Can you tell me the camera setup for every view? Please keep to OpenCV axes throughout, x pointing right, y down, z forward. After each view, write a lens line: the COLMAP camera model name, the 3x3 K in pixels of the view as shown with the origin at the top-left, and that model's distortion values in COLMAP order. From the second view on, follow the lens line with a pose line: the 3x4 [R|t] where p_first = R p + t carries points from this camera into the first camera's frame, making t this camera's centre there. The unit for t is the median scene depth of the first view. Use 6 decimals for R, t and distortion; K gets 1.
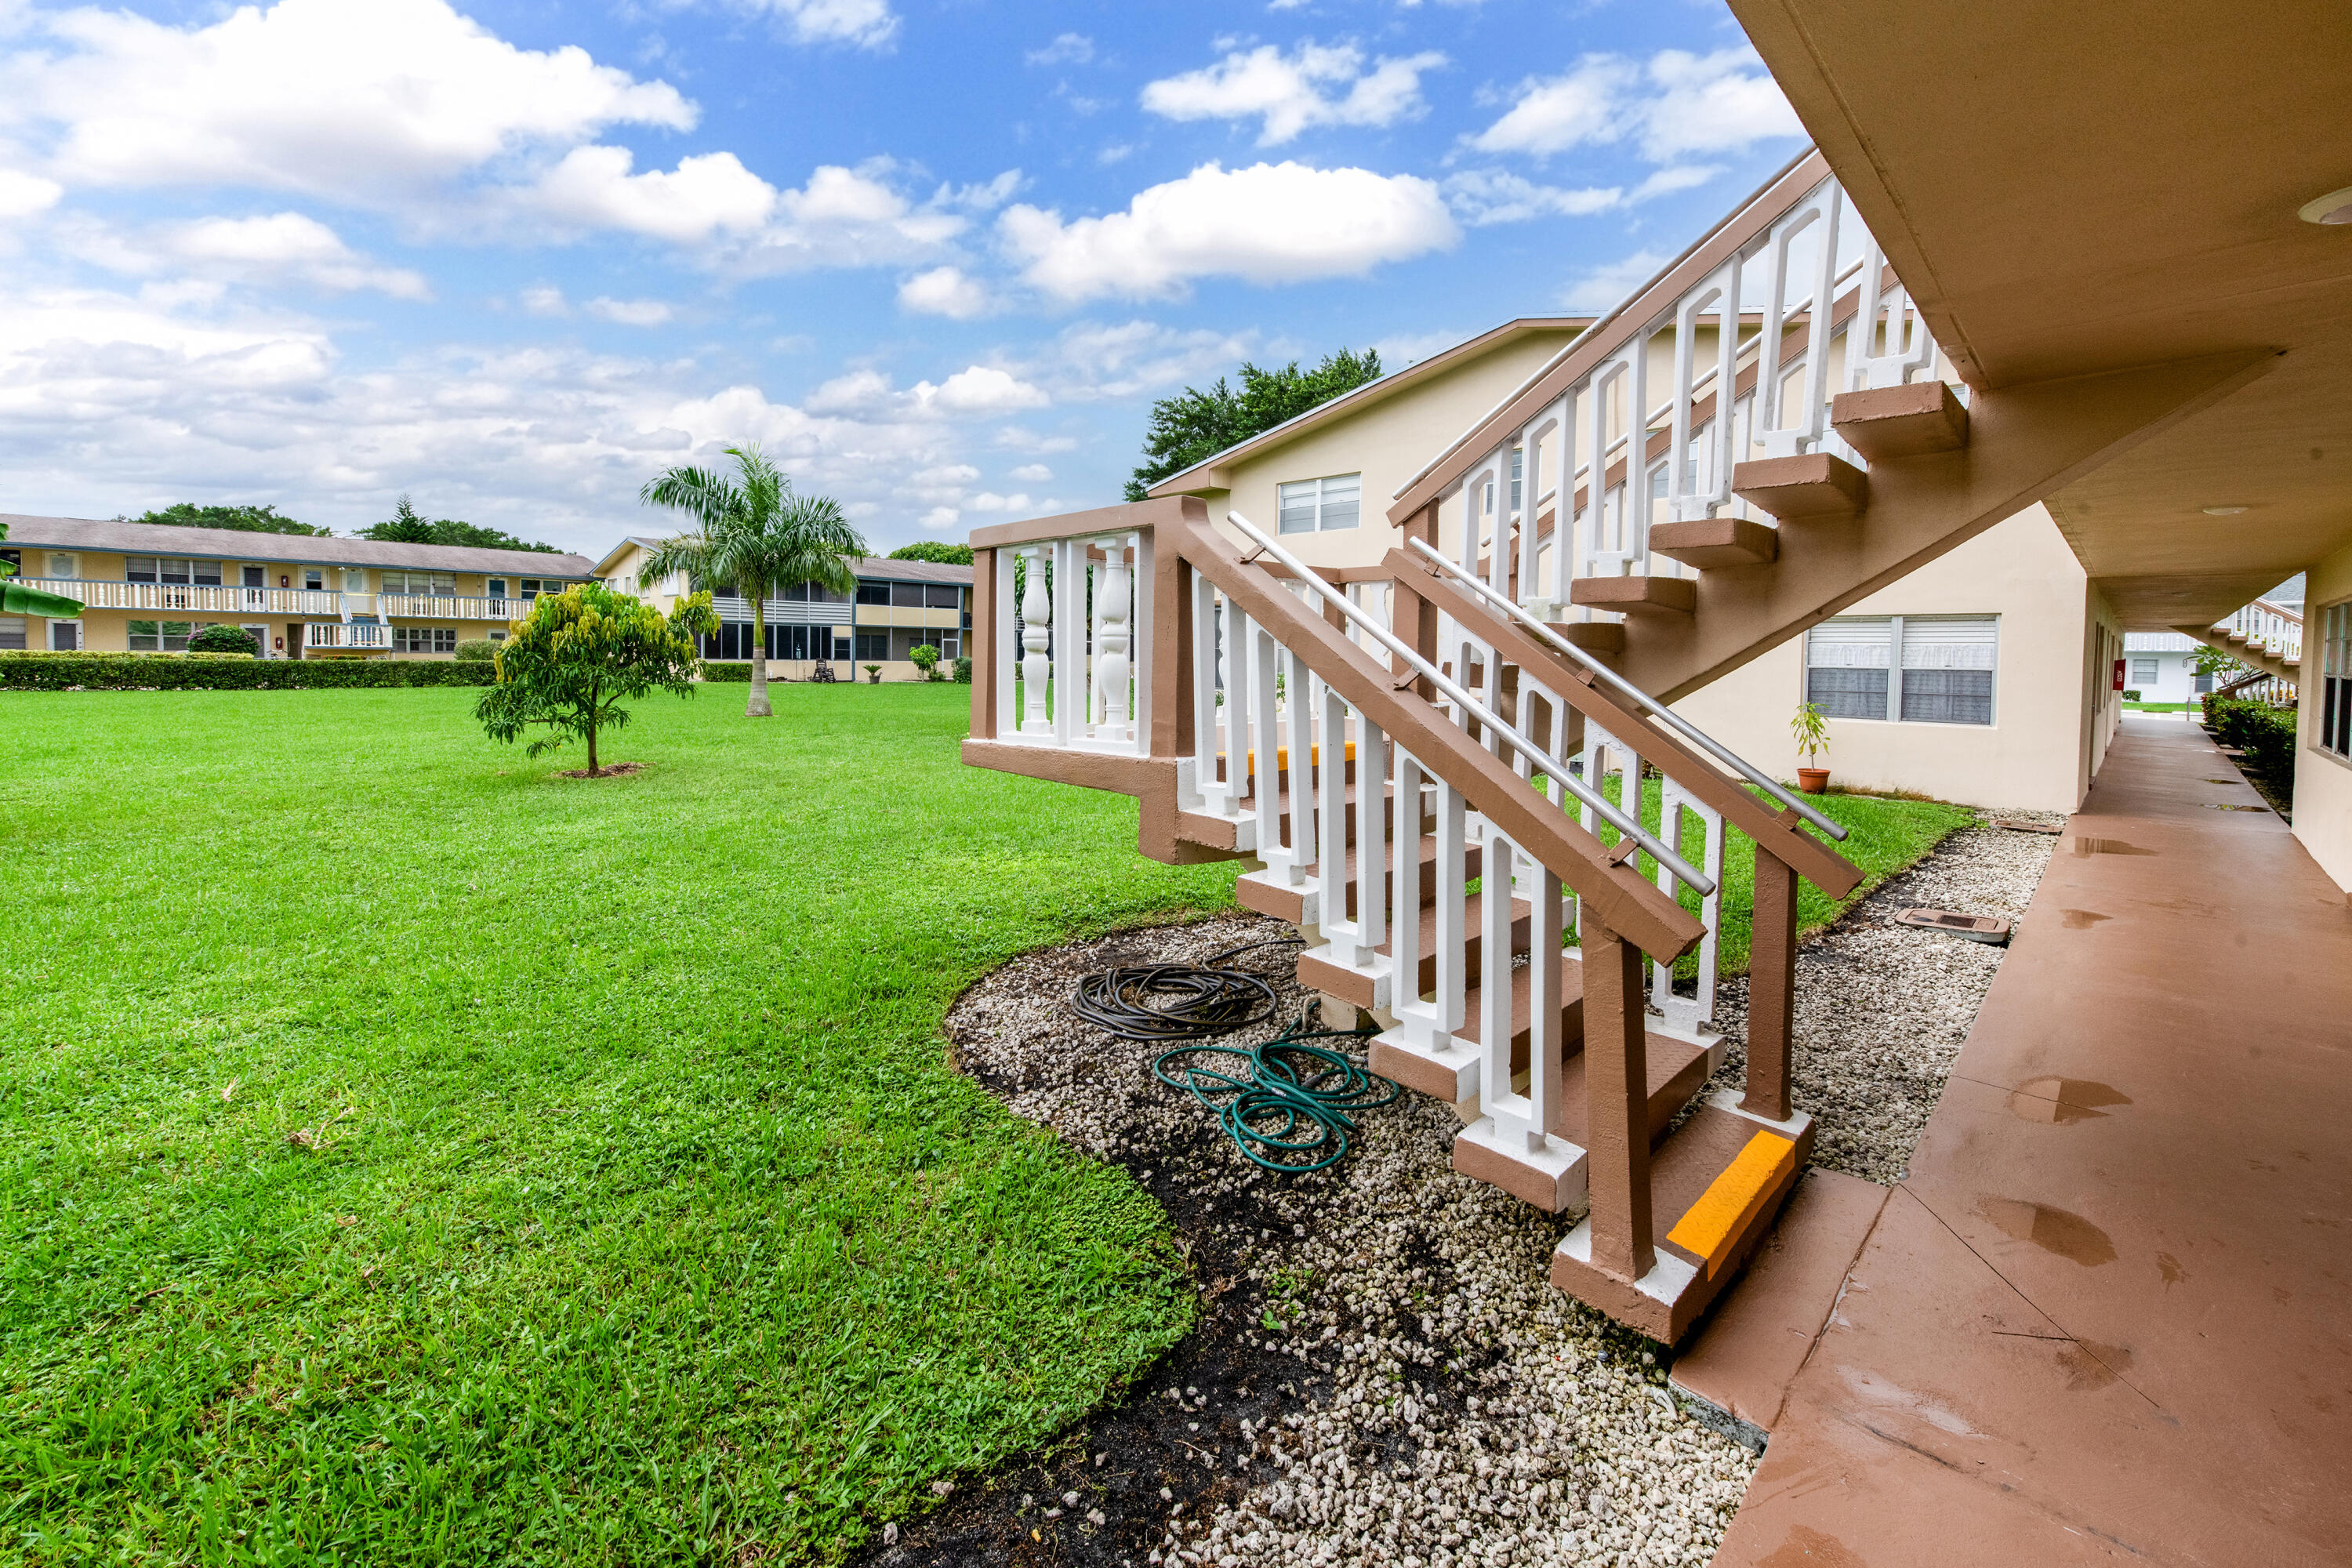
lens RADIAL K [[933.8, 0, 1163.7], [0, 933.8, 759.7], [0, 0, 1]] dist [0.004038, -0.000068]
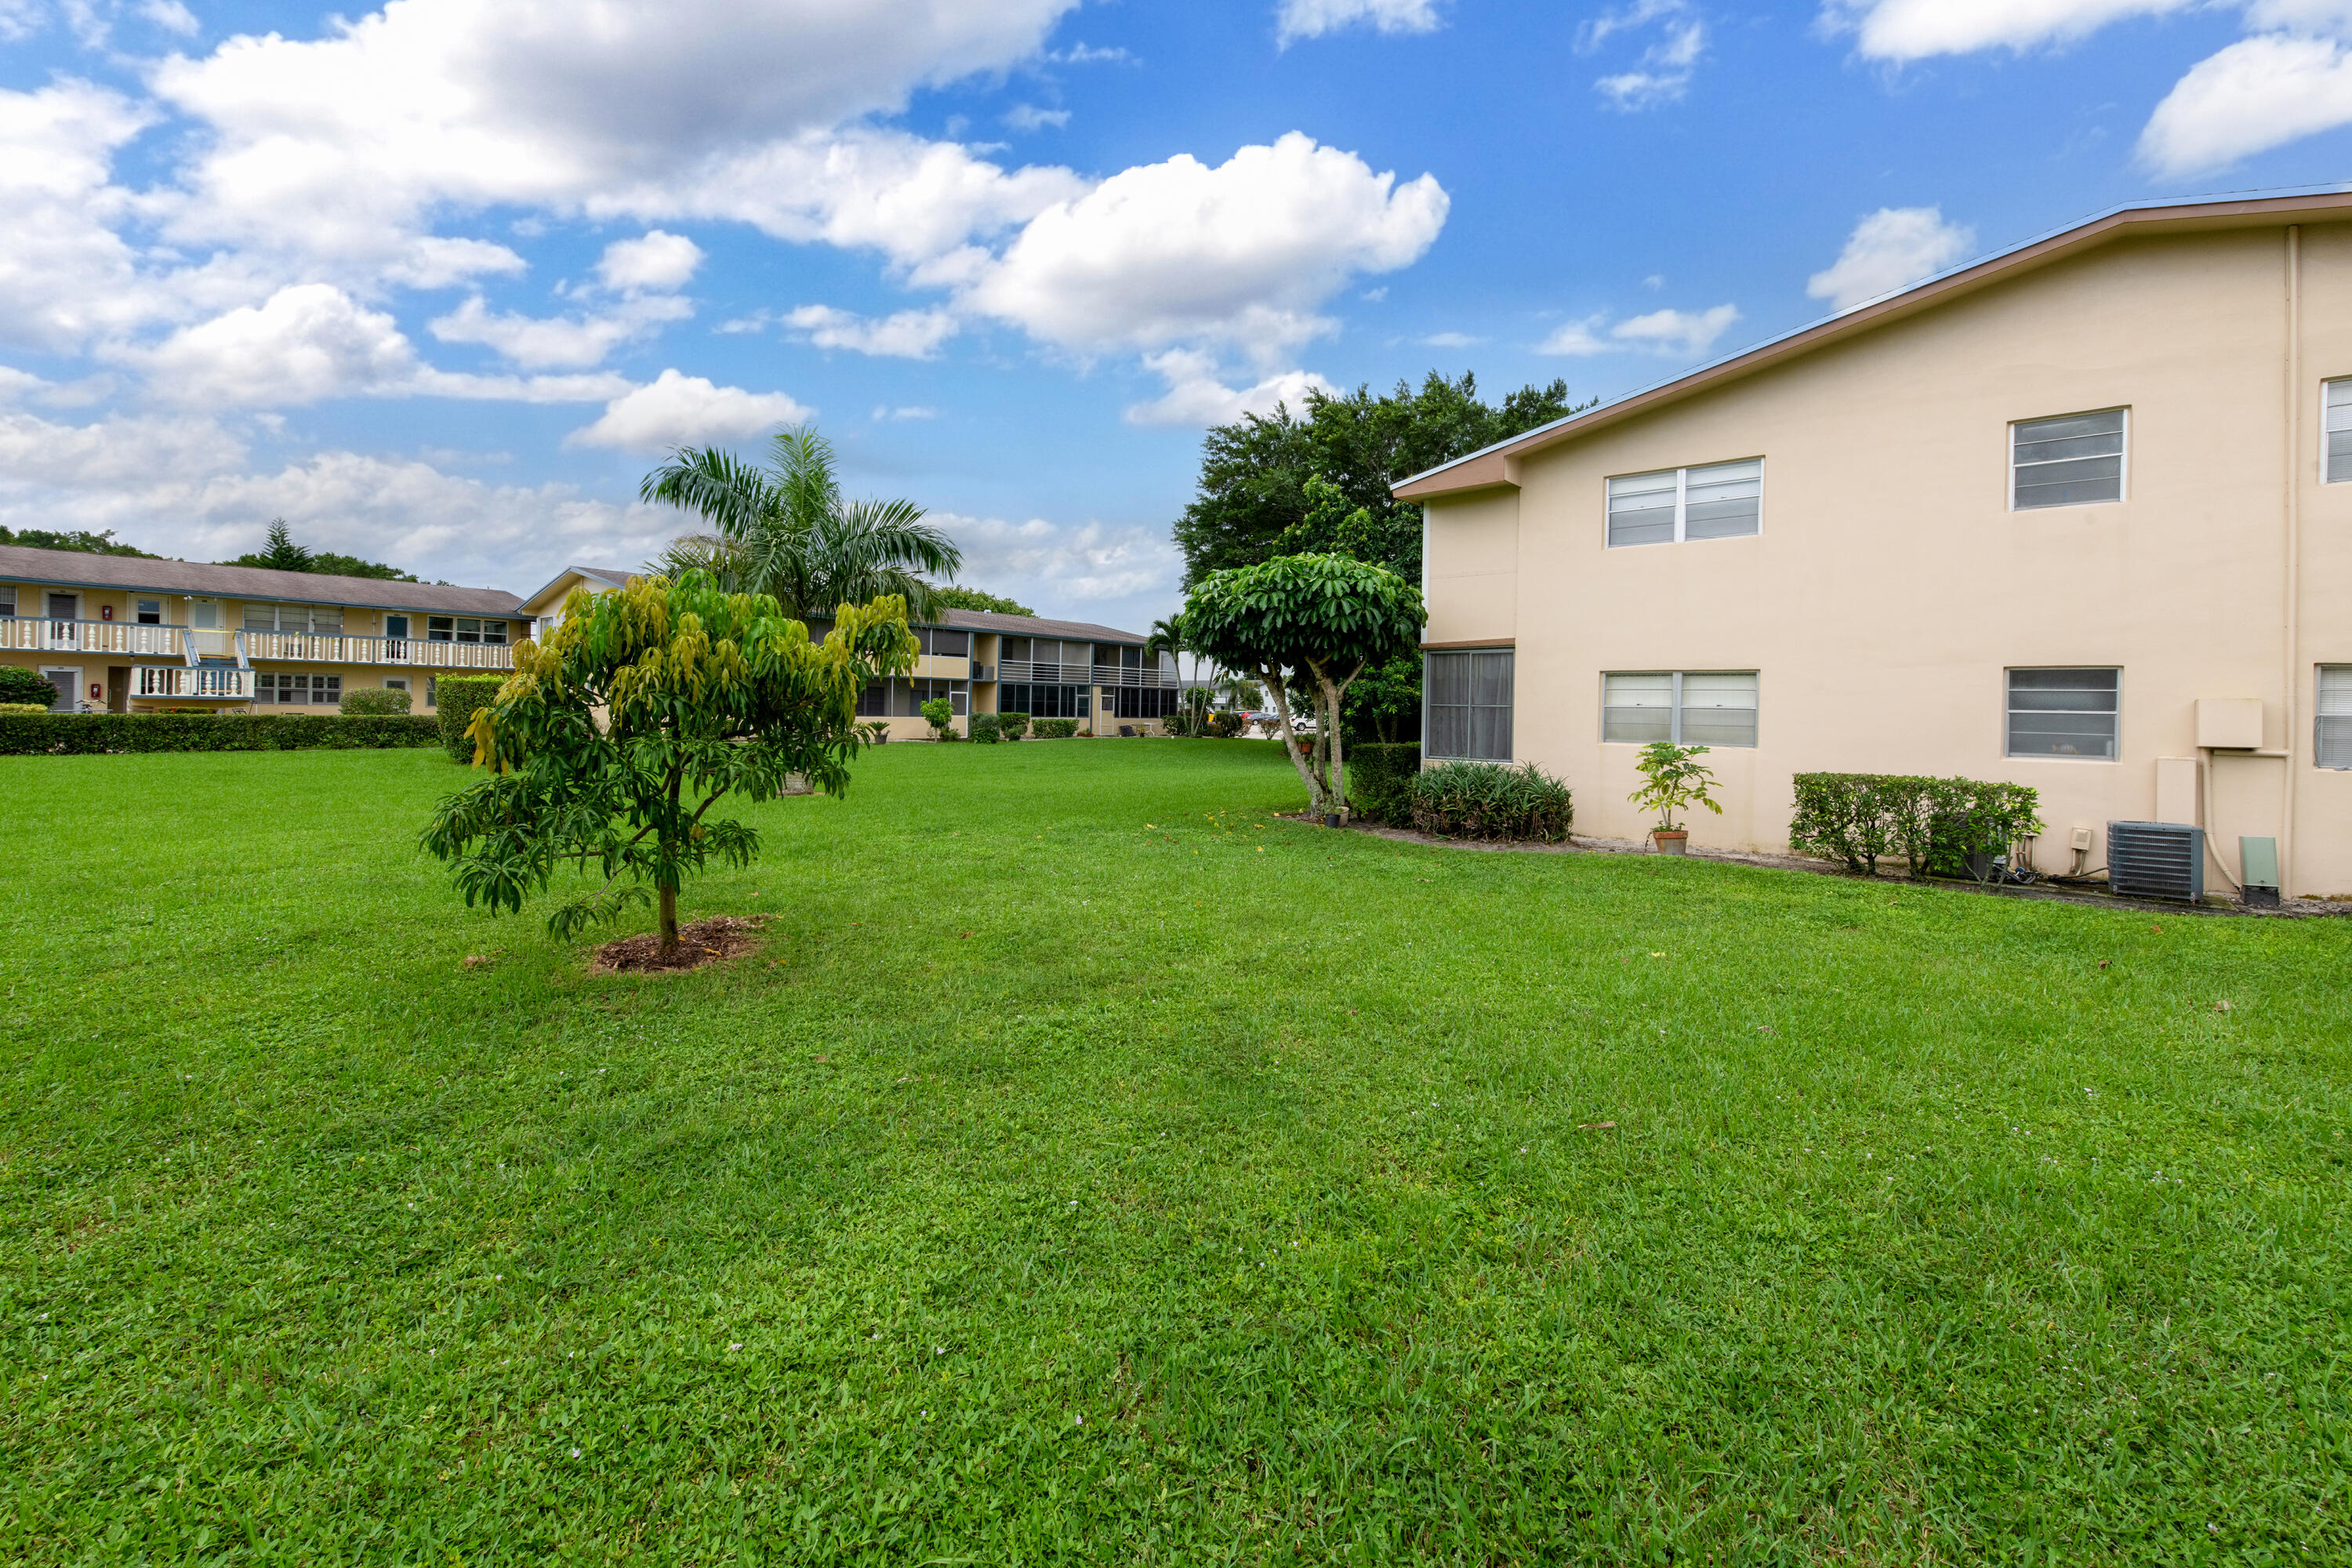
lens RADIAL K [[933.8, 0, 1184.2], [0, 933.8, 763.4], [0, 0, 1]] dist [0.004038, -0.000068]
pose [[0.995675, -0.000651, 0.092900, -0.116542], [0.005676, 0.998534, -0.053839, -0.017601], [-0.092729, 0.054133, 0.994219, 0.144768]]
